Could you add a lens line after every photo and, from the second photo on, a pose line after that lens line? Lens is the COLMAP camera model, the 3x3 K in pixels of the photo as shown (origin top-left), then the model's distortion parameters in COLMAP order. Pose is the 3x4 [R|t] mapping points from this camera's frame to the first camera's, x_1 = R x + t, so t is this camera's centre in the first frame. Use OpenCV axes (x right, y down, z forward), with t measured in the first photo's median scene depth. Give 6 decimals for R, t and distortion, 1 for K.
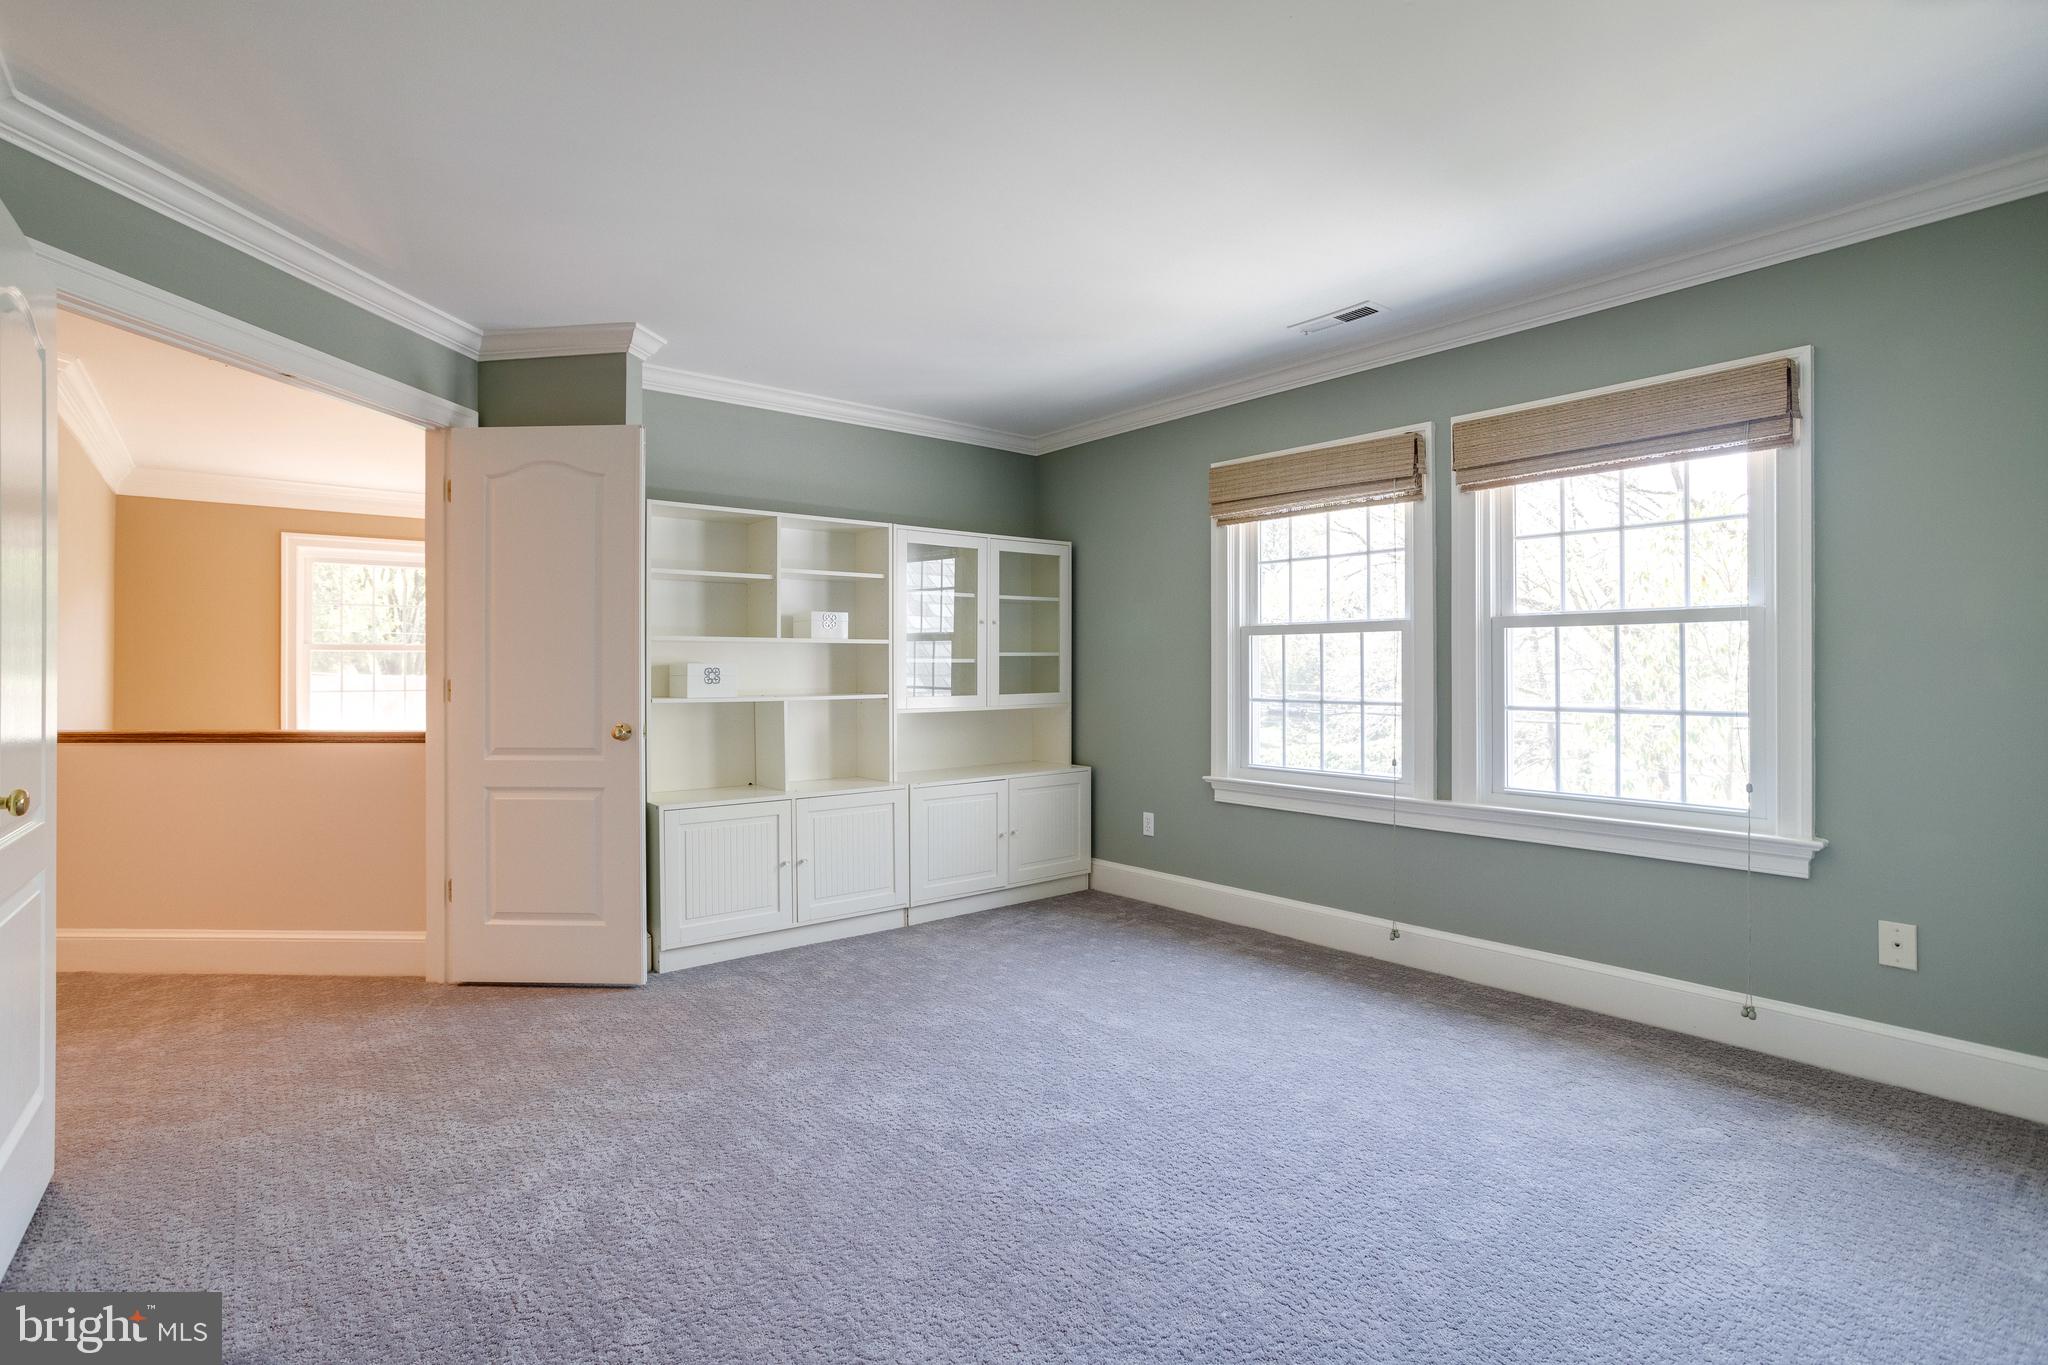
lens RADIAL K [[993.1, 0, 1034.7], [0, 993.1, 668.7], [0, 0, 1]] dist [-0.023873, 0.004754]
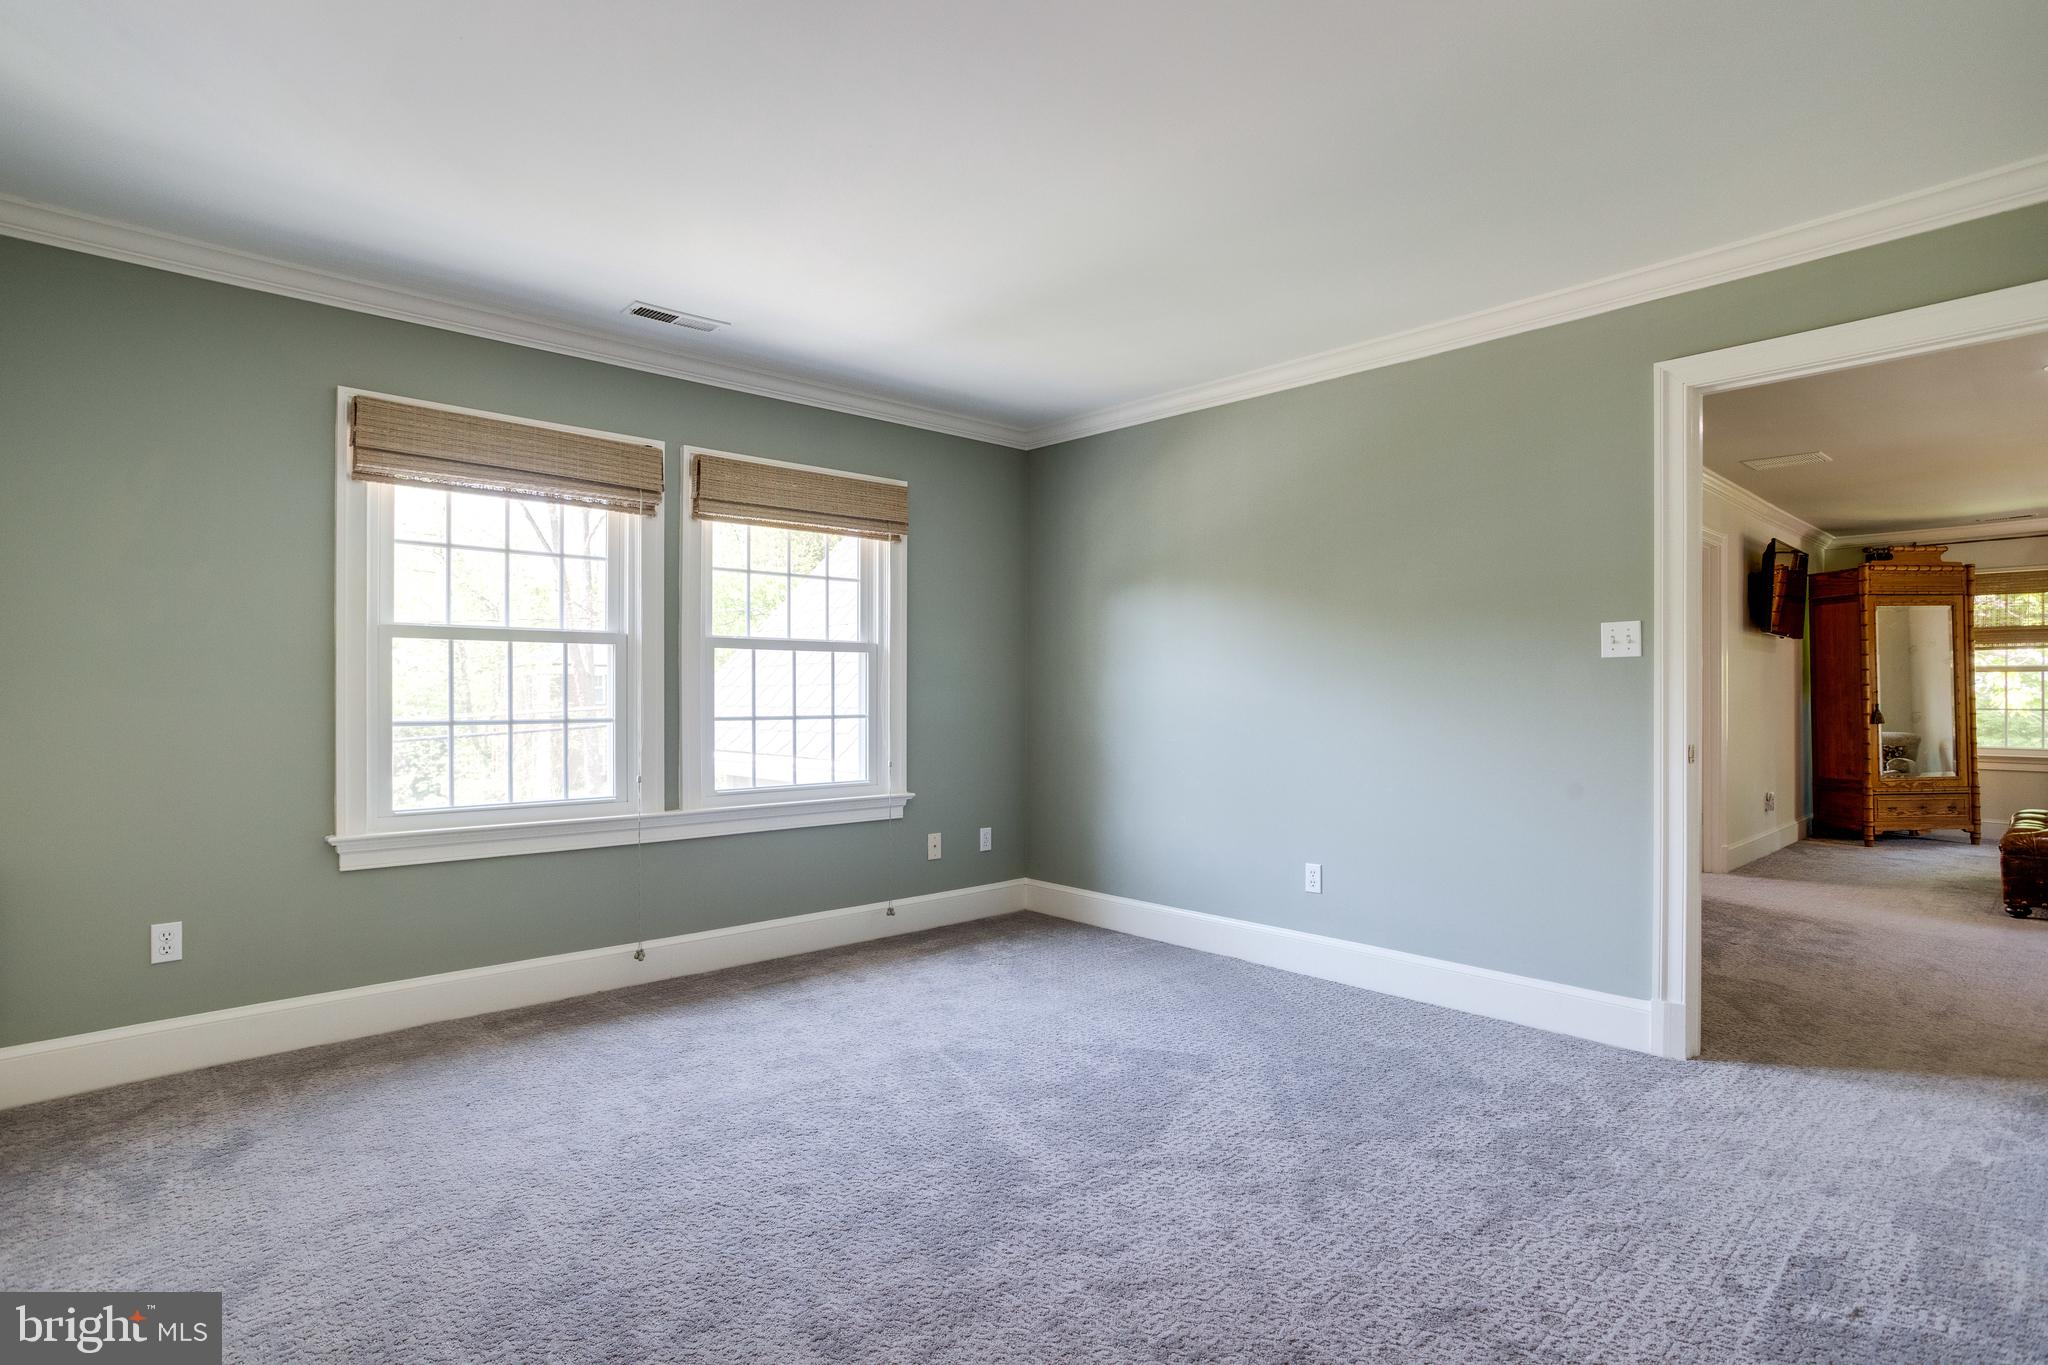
lens RADIAL K [[993.1, 0, 1034.7], [0, 993.1, 689.2], [0, 0, 1]] dist [-0.023873, 0.004754]
pose [[-0.036348, -0.001252, 0.999338, -0.637781], [-0.005285, 0.999985, 0.001060, 0.002663], [-0.999325, -0.005243, -0.036354, 0.654291]]
